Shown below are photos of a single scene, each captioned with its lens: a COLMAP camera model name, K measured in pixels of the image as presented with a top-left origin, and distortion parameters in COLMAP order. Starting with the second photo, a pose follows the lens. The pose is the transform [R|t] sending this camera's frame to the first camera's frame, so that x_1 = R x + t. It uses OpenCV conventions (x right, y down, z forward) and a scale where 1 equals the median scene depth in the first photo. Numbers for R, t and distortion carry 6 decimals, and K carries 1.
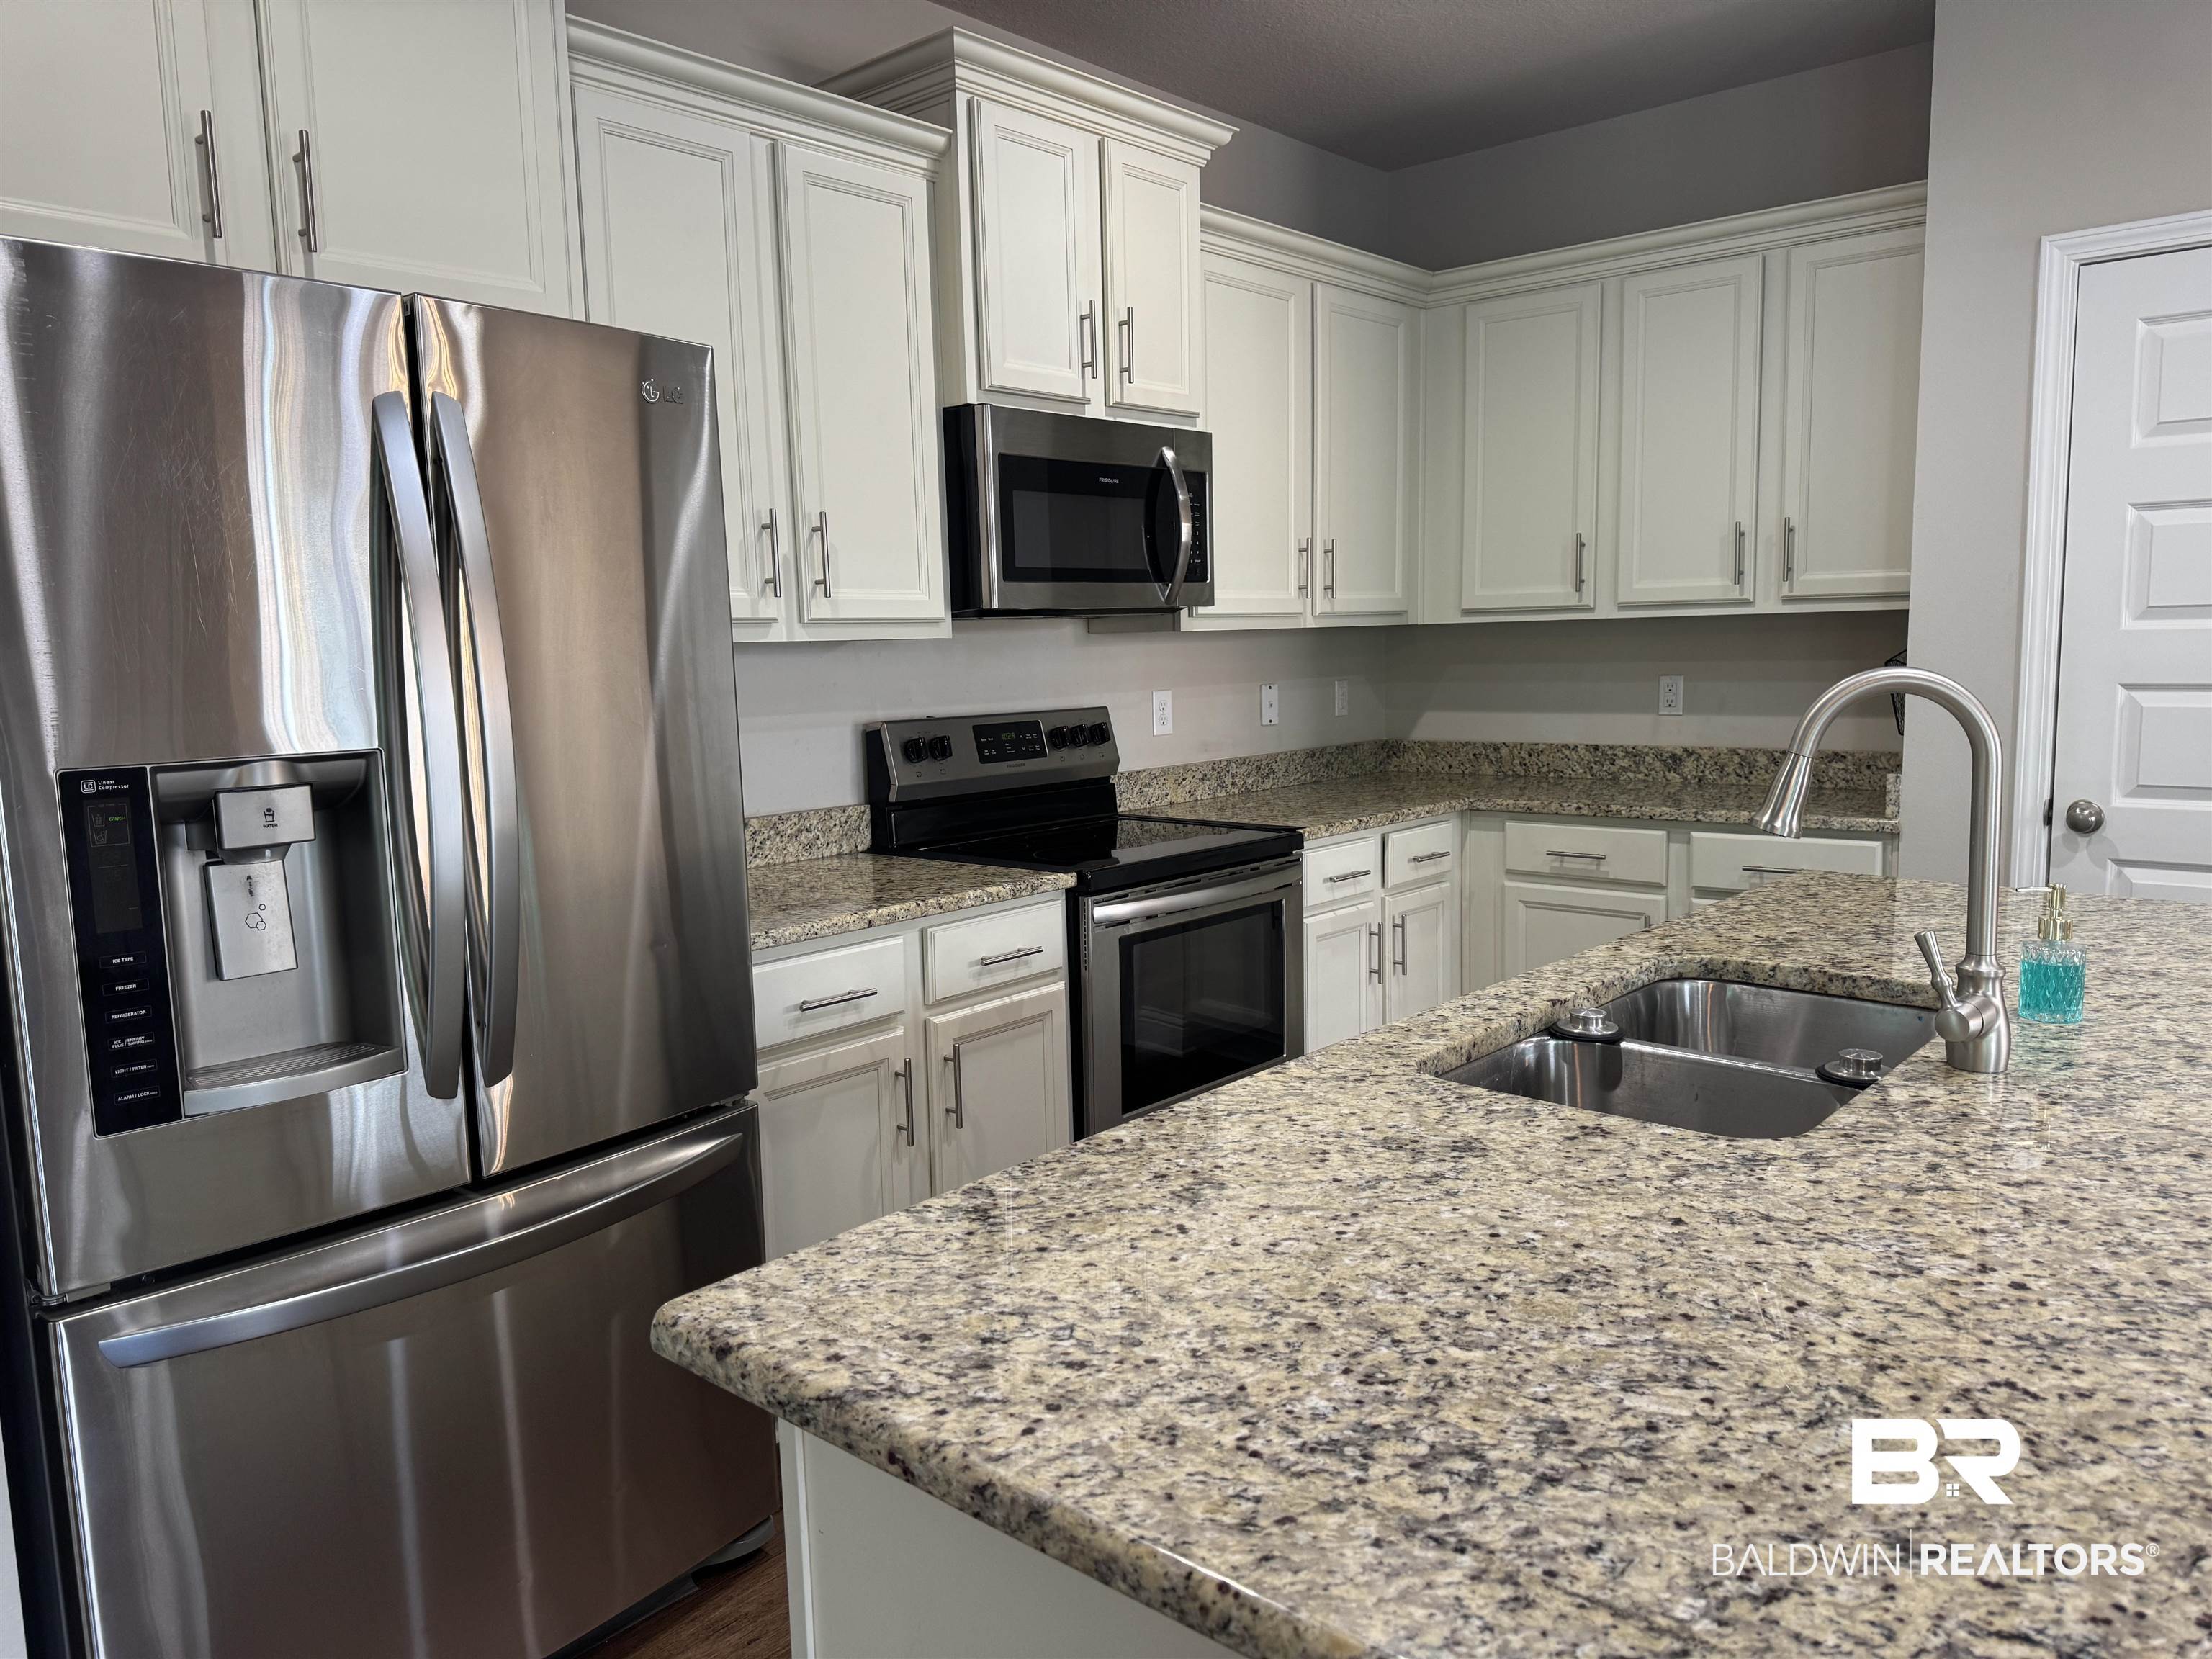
lens RADIAL K [[1573.3, 0, 1113.4], [0, 1573.3, 831.0], [0, 0, 1]] dist [0.124790, -0.195497]
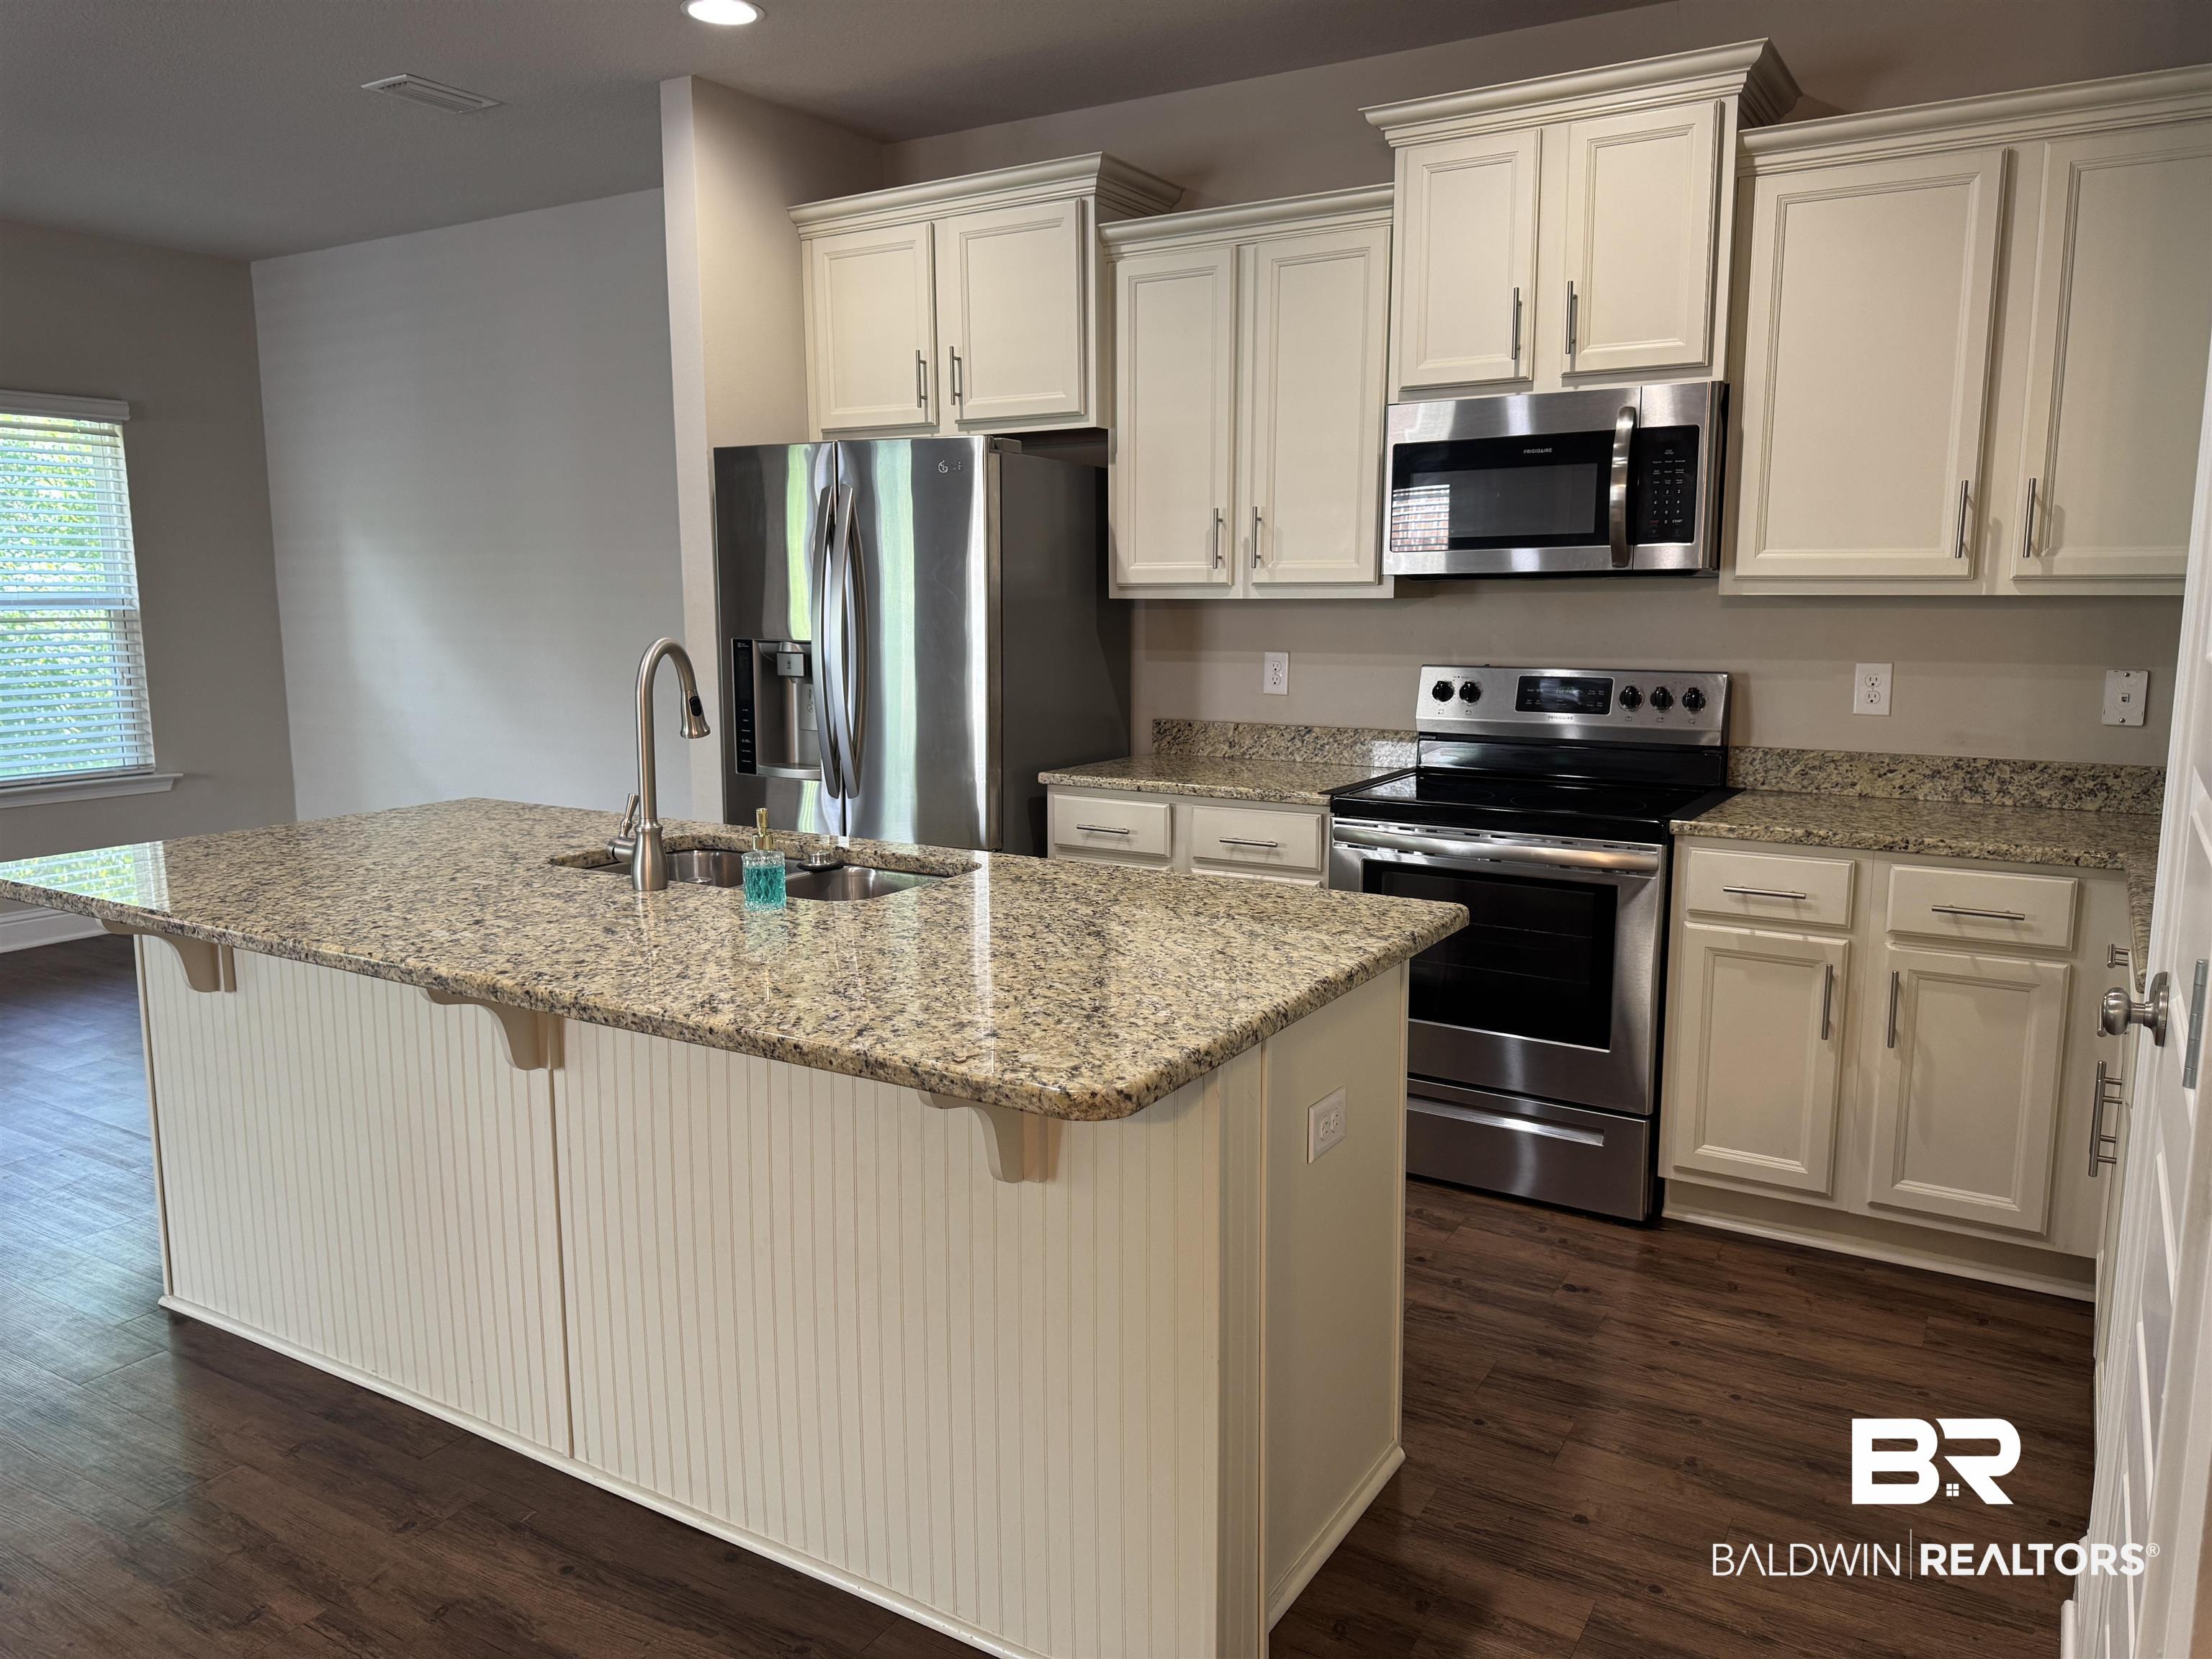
lens RADIAL K [[1561.5, 0, 1105.8], [0, 1561.5, 835.5], [0, 0, 1]] dist [0.070214, -0.096502]
pose [[0.168684, 0.177791, -0.969503, 0.997586], [-0.124981, 0.979517, 0.157882, -0.099577], [0.977714, 0.094537, 0.187449, 0.539264]]
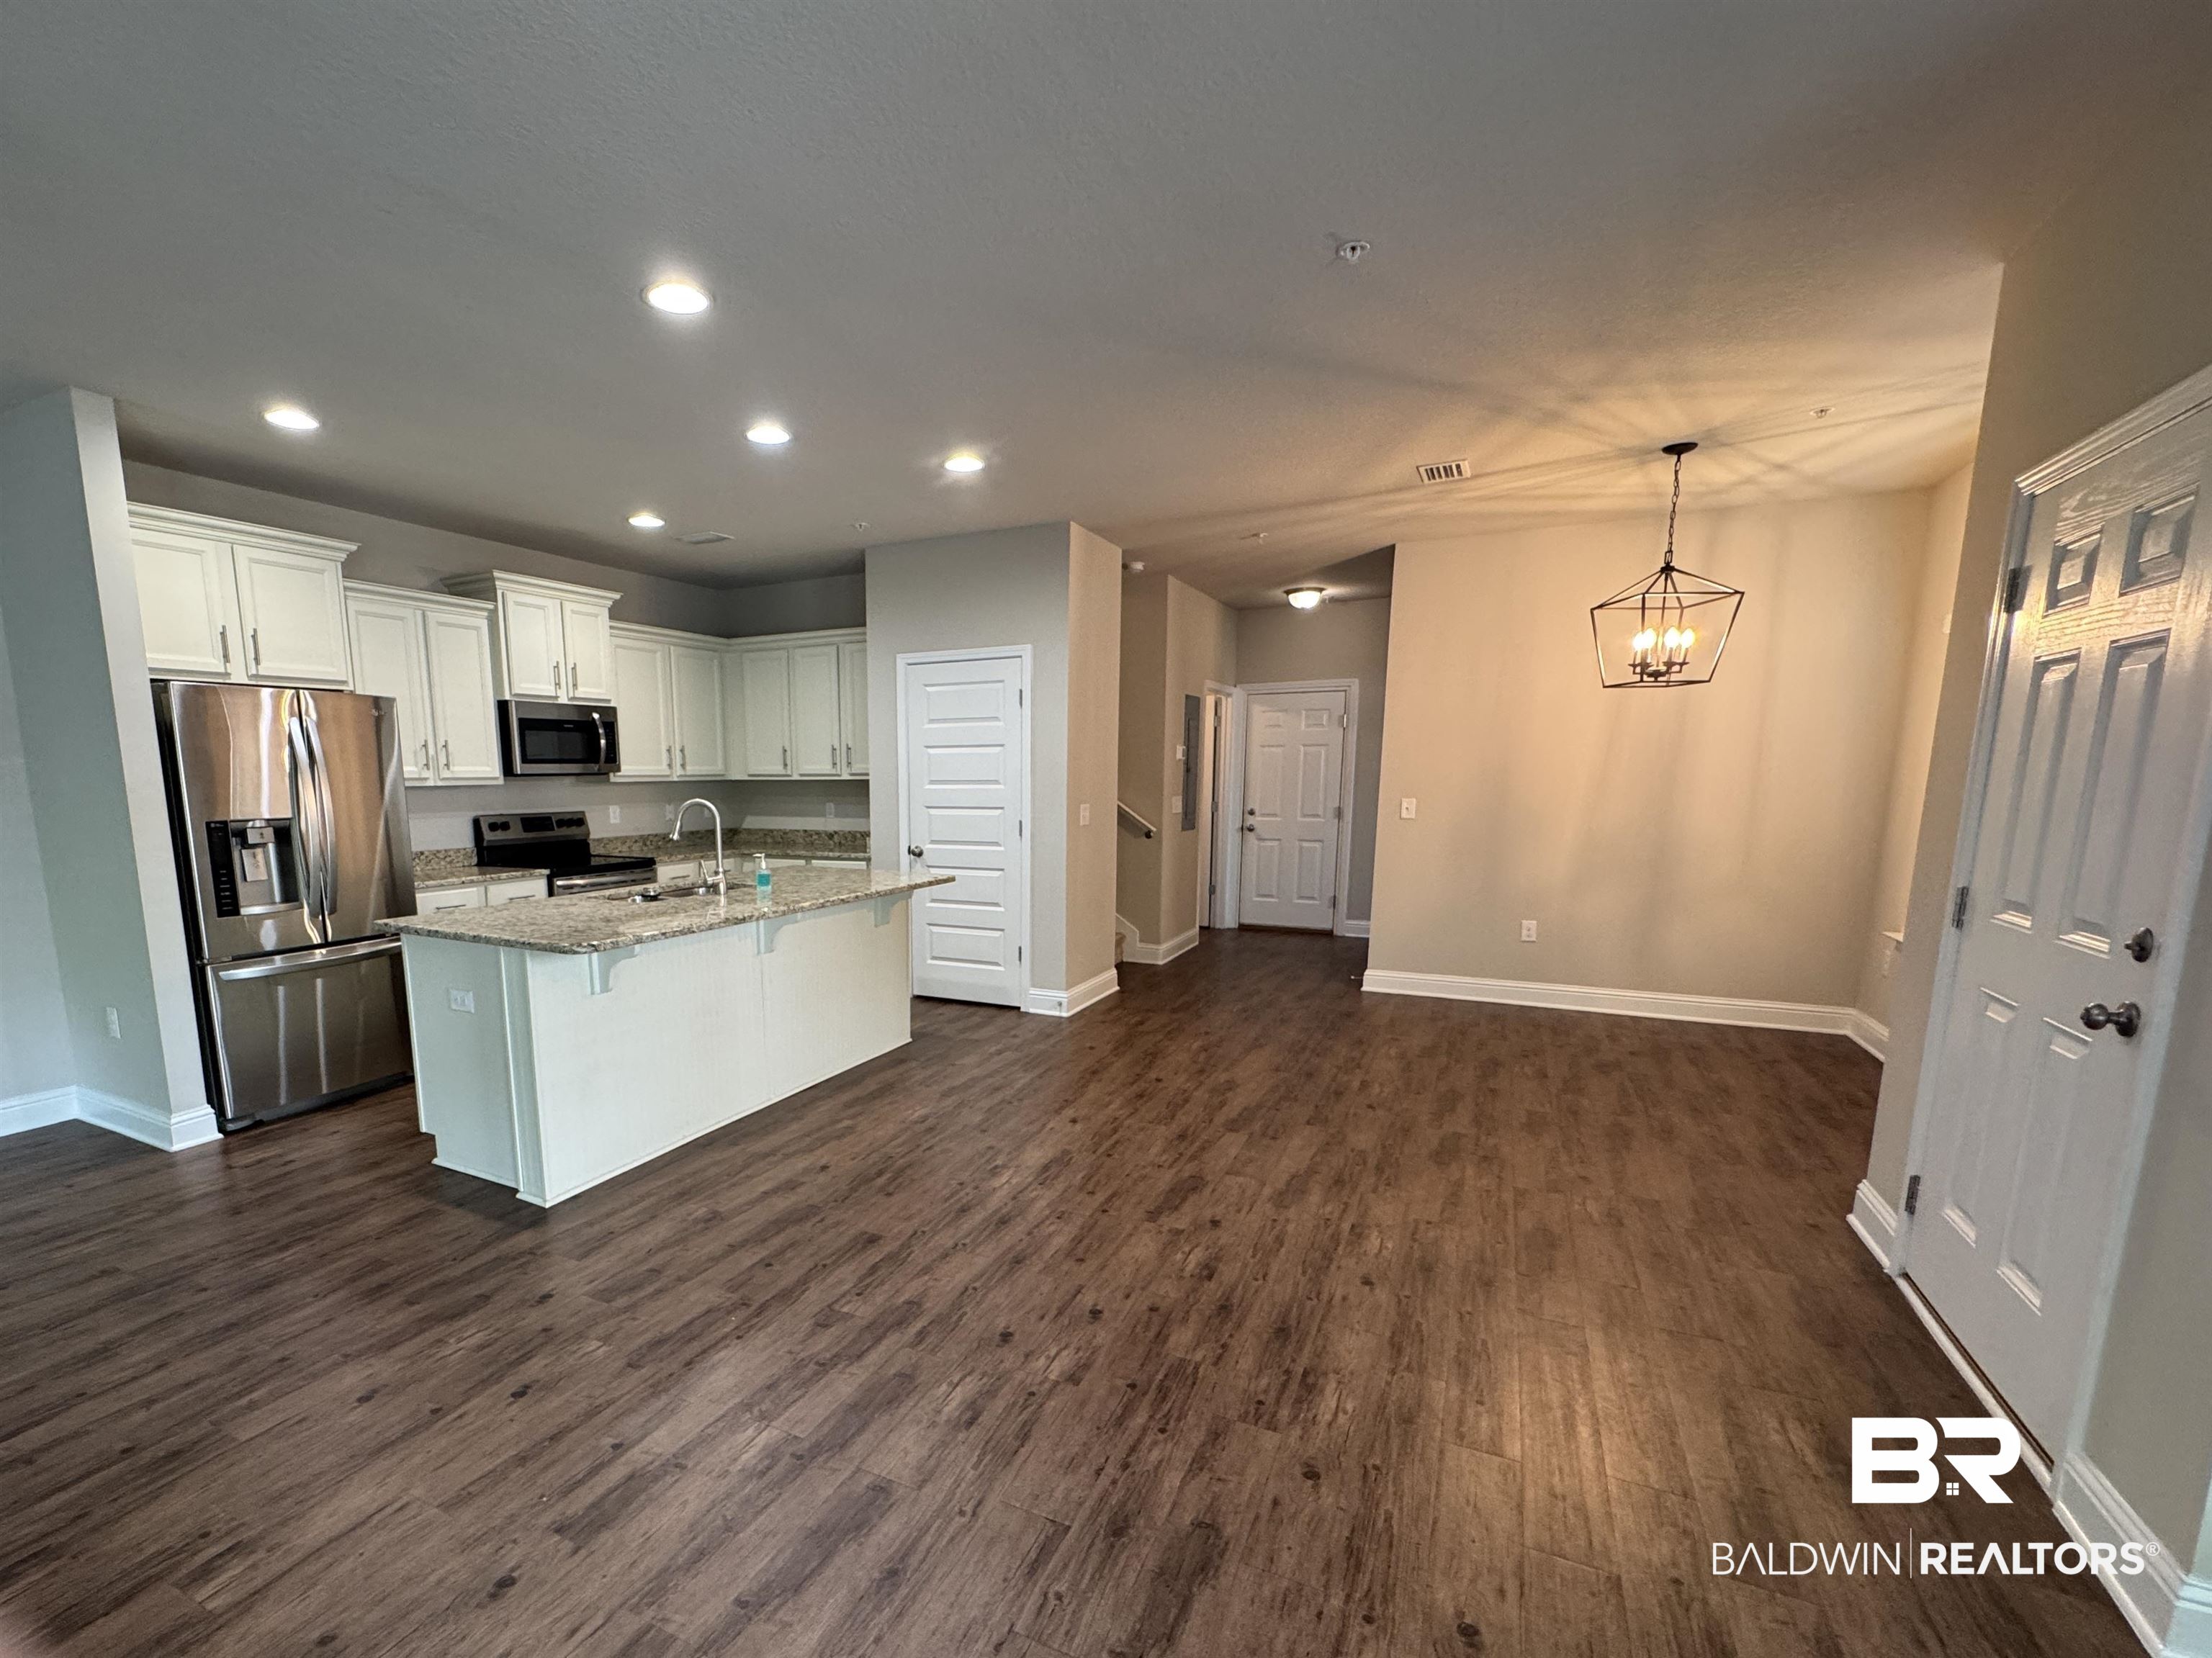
lens RADIAL K [[1003.7, 0, 965.6], [0, 1003.7, 936.7], [0, 0, 1]] dist [-0.001206, -0.000048]
pose [[0.976294, -0.018433, 0.215662, 0.276967], [0.010710, 0.999261, 0.036927, 0.078754], [-0.216183, -0.033742, 0.975770, -0.807959]]
